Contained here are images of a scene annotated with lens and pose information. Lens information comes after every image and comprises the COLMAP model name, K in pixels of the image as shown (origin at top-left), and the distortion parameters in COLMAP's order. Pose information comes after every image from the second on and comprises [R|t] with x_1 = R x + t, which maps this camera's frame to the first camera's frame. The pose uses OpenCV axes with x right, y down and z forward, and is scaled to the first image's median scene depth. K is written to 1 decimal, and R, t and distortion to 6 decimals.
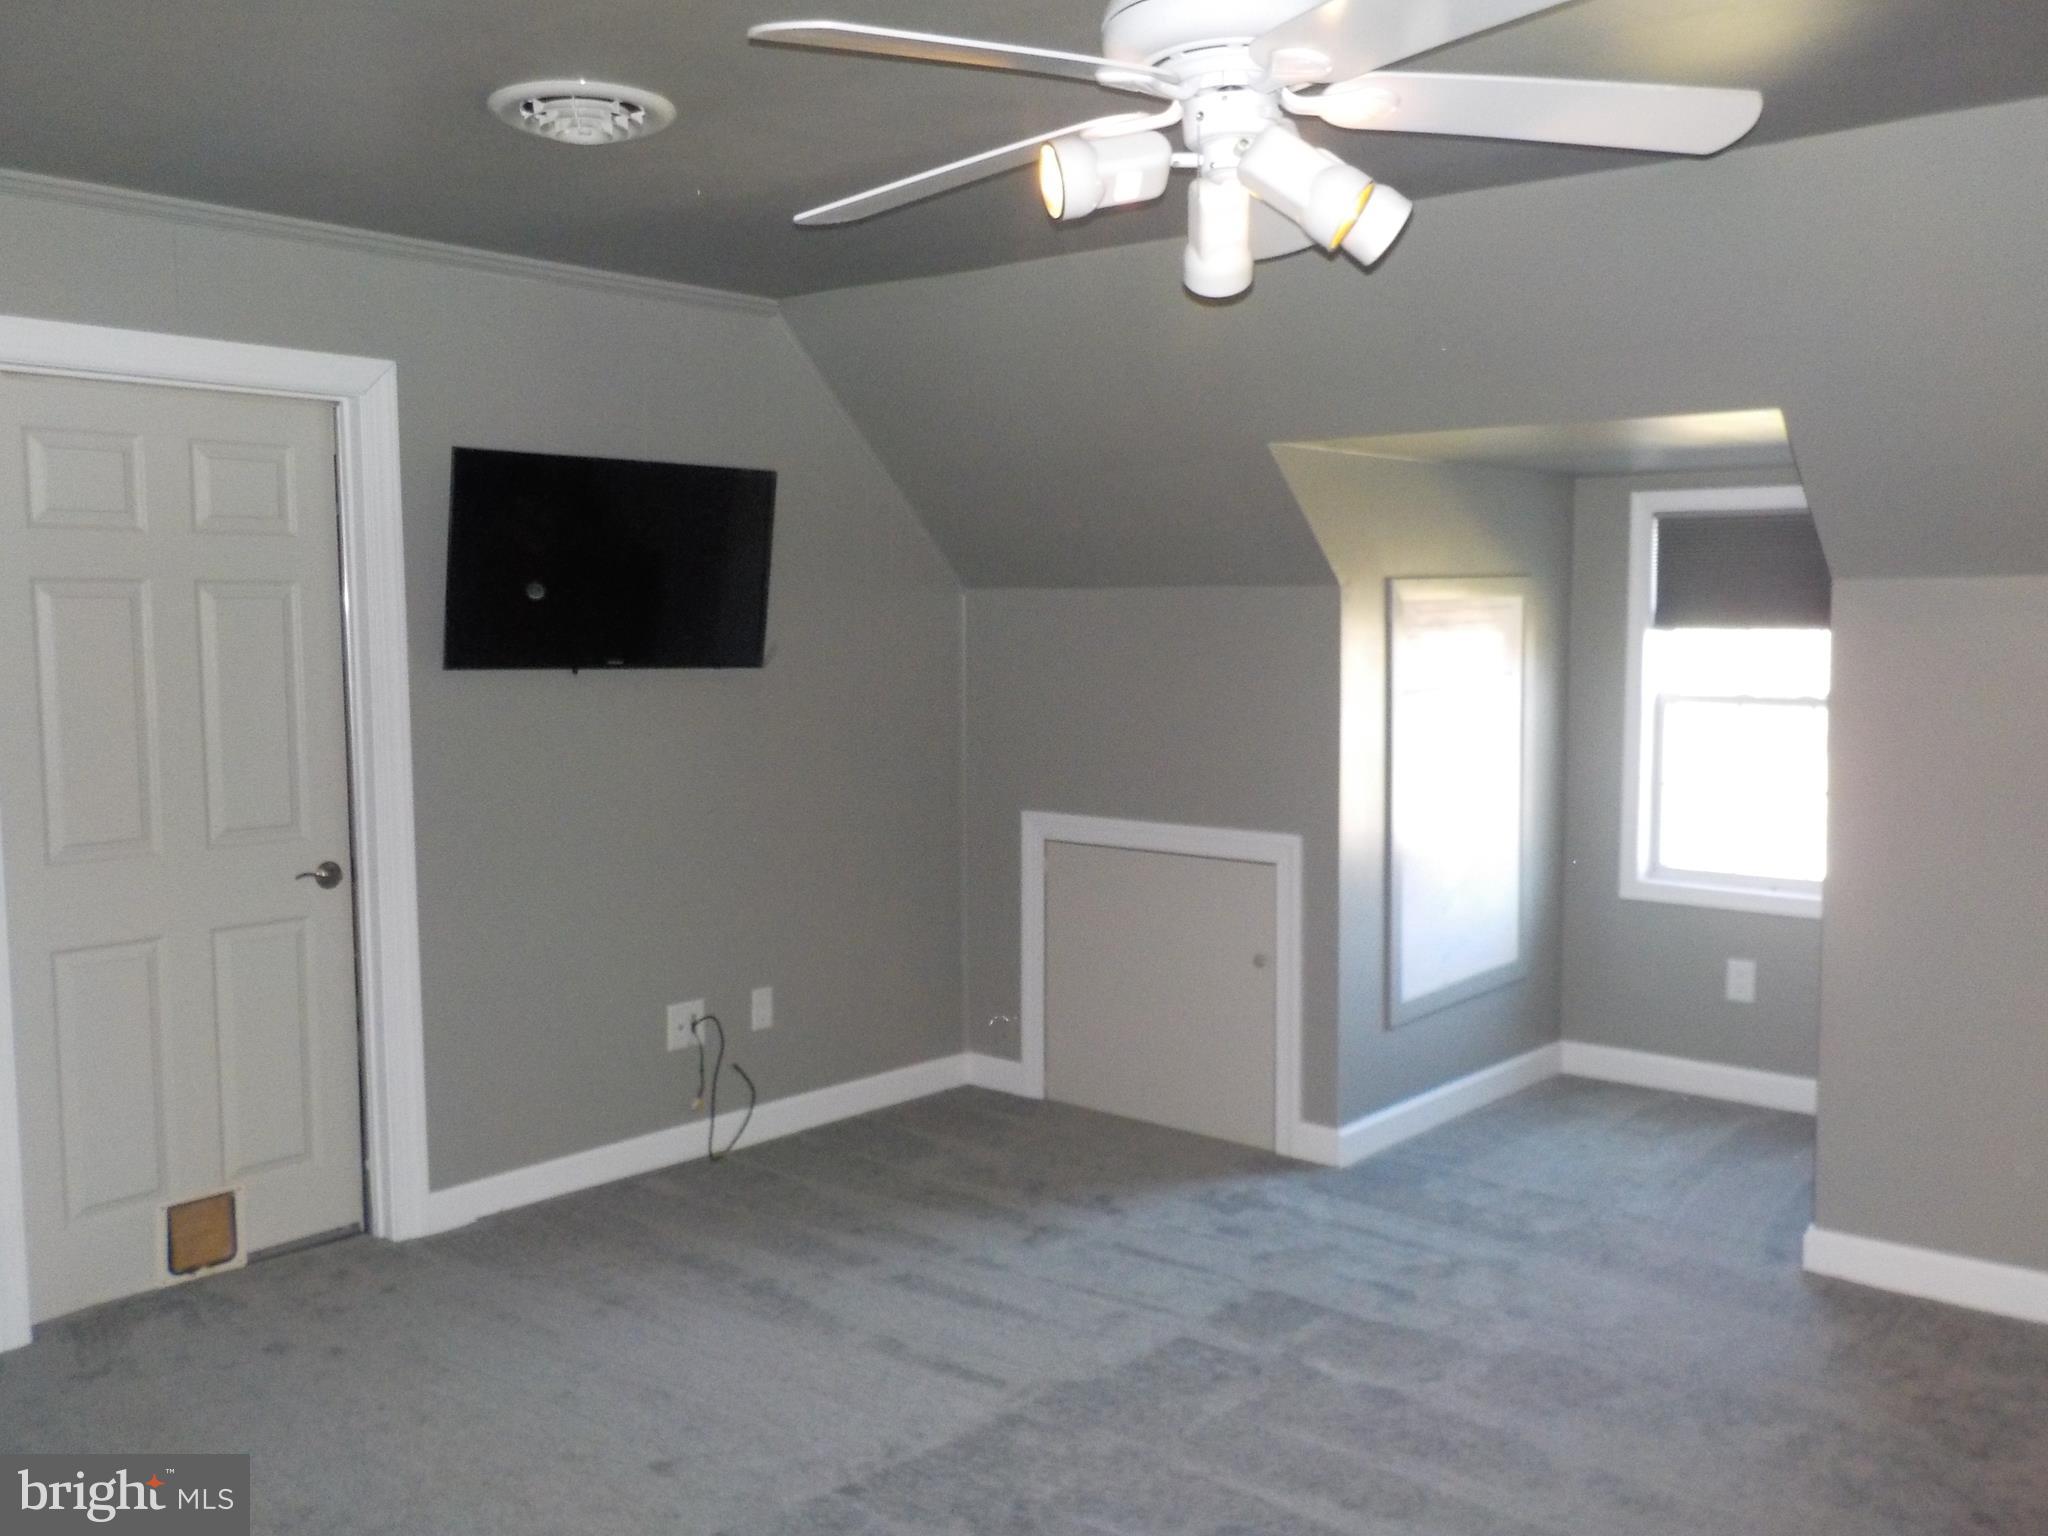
lens RADIAL K [[1862.8, 0, 1024.0], [0, 1862.8, 768.0], [0, 0, 1]] dist [0.007999, 0.021214]
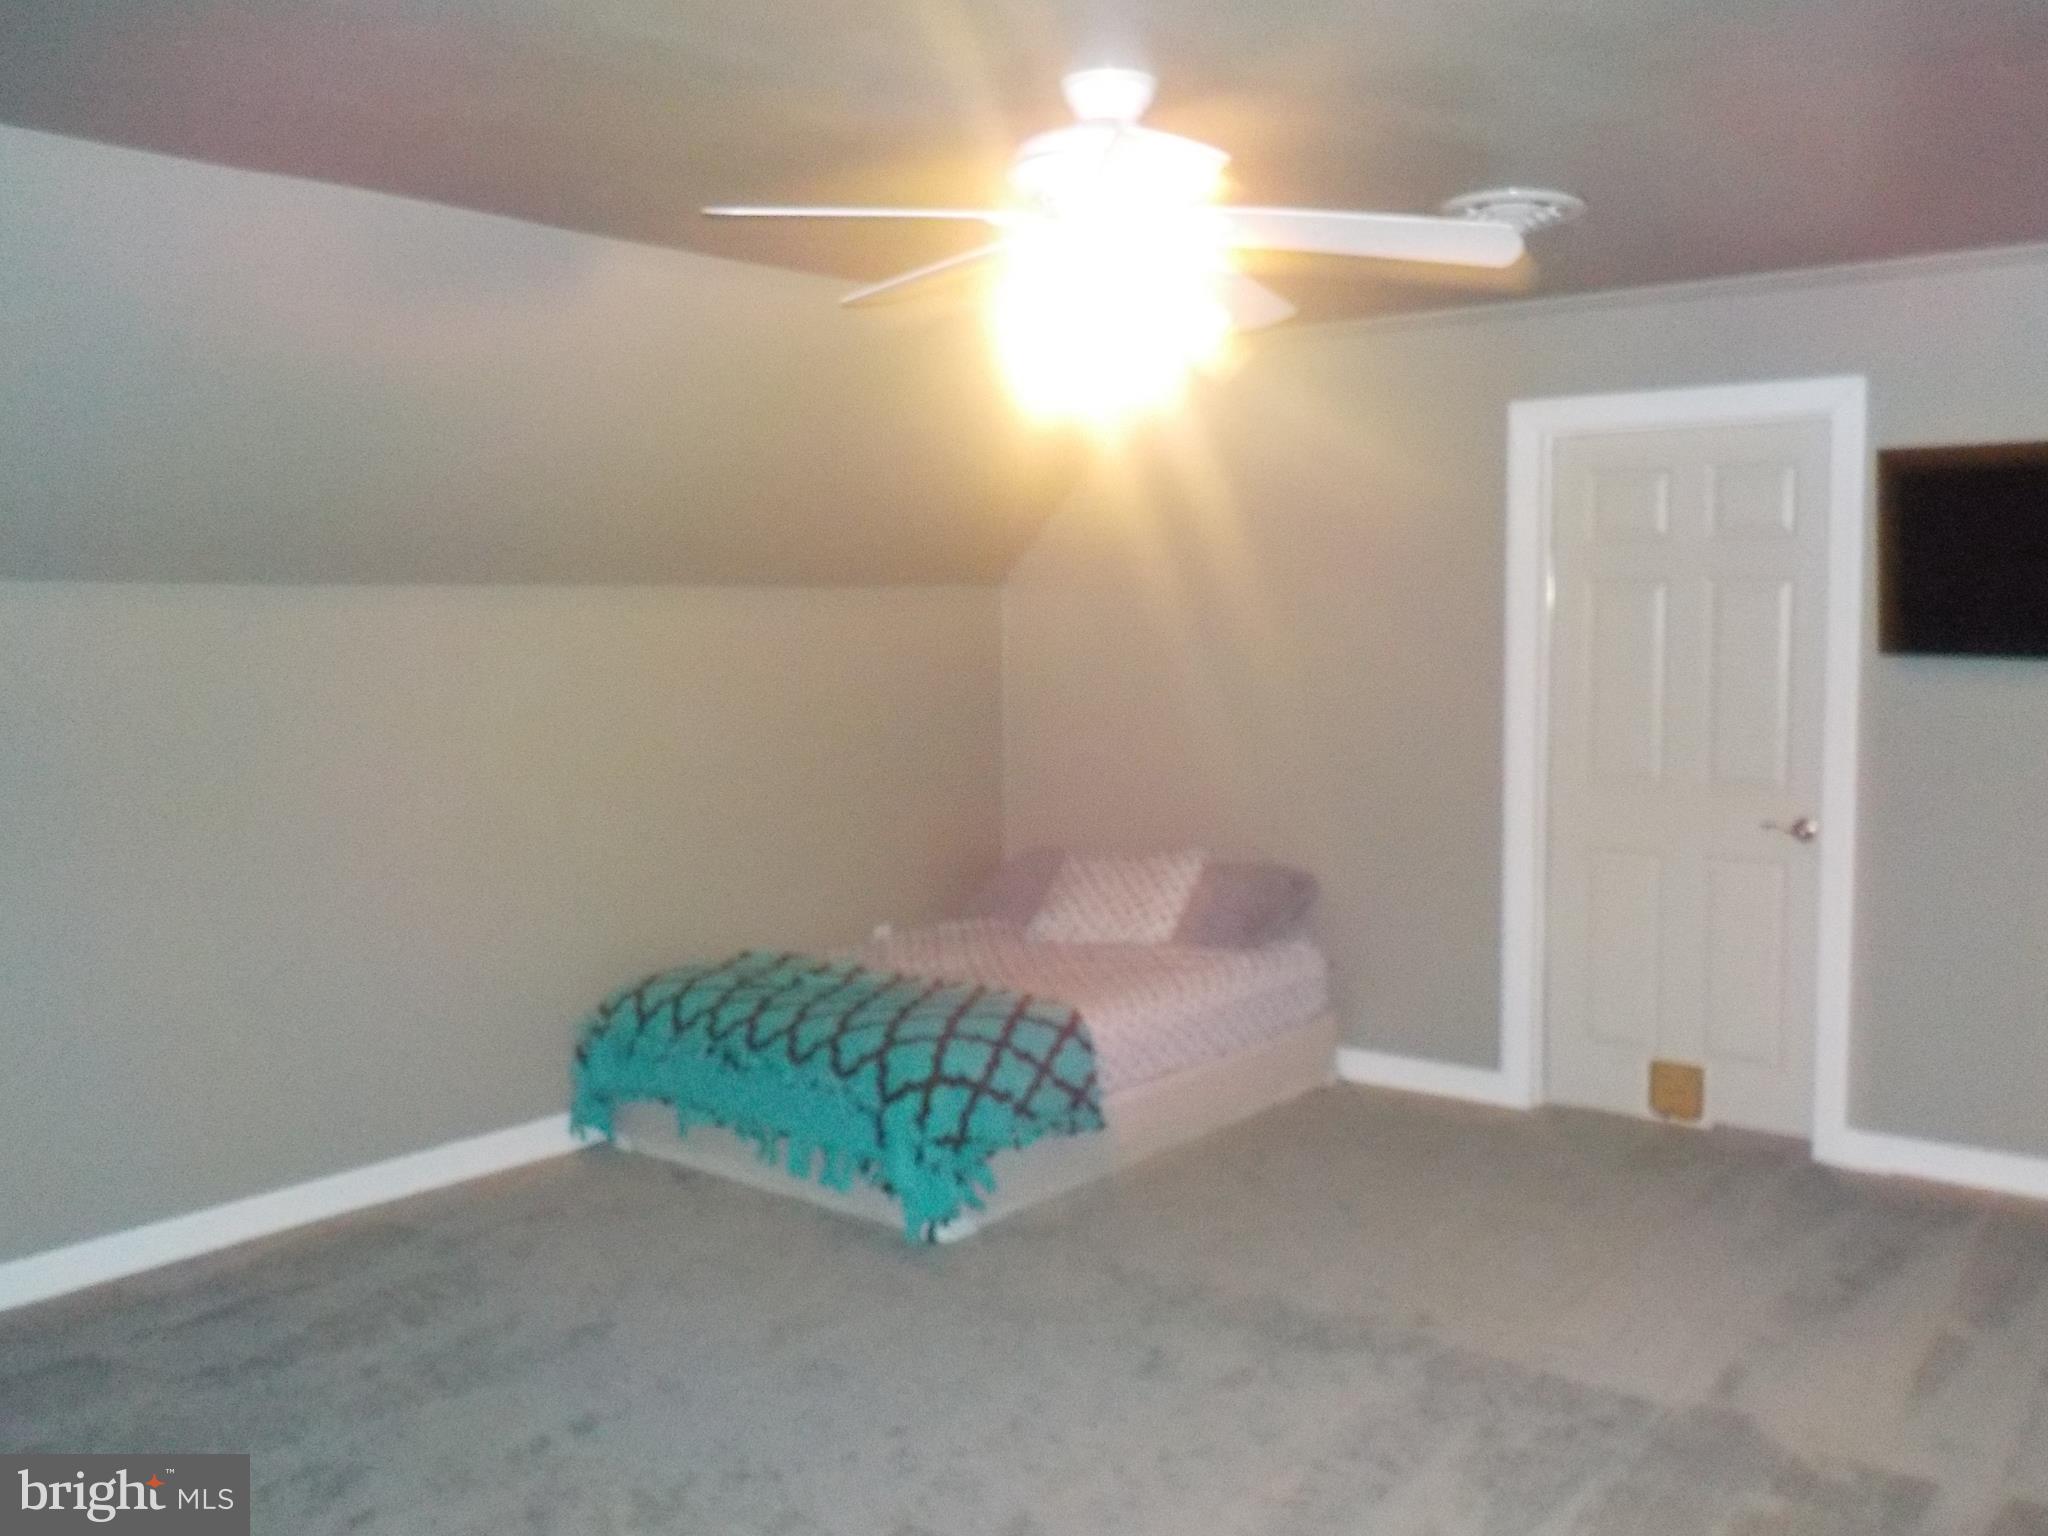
lens RADIAL K [[1862.8, 0, 1024.0], [0, 1862.8, 768.0], [0, 0, 1]] dist [0.007999, 0.021214]
pose [[0.036611, 0.094677, -0.994835, 0.766876], [-0.066394, 0.993533, 0.092109, -0.054955], [0.997122, 0.062679, 0.042660, 0.472410]]
